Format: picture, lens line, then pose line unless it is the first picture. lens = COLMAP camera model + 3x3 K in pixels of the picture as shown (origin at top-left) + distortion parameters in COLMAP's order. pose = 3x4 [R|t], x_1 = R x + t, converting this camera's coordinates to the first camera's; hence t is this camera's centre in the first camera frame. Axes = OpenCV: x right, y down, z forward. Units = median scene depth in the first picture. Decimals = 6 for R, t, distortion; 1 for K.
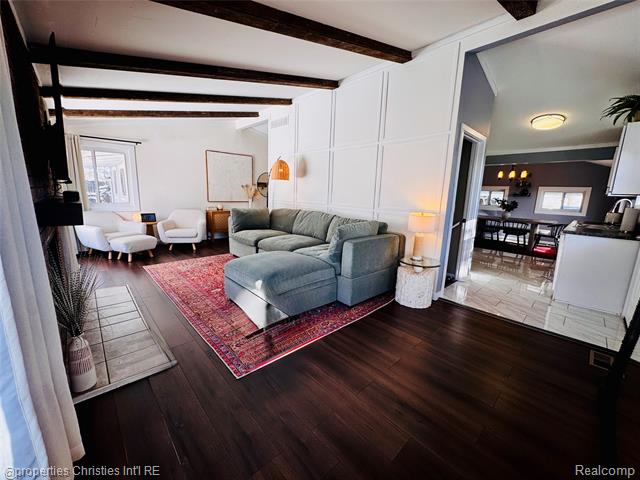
lens RADIAL K [[258.5, 0, 320.6], [0, 258.5, 238.4], [0, 0, 1]] dist [-0.002038, 0.000260]
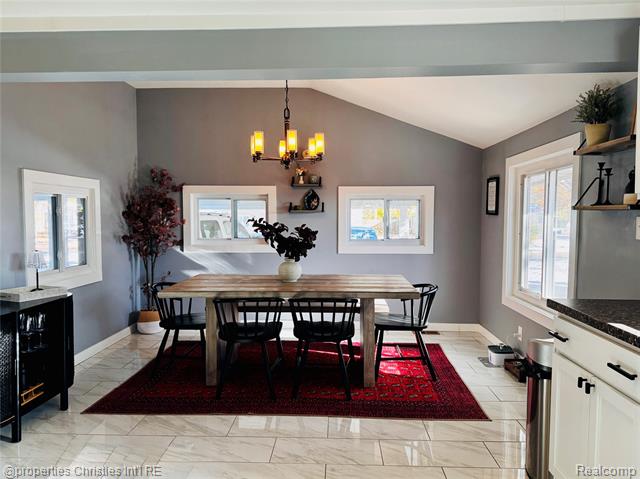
lens RADIAL K [[463.9, 0, 320.6], [0, 463.9, 240.9], [0, 0, 1]] dist [0.000529, 0.000015]
pose [[0.716338, -0.066586, 0.694570, 0.121143], [0.146321, 0.987638, -0.056225, -0.030123], [-0.682239, 0.141906, 0.717225, 0.191866]]
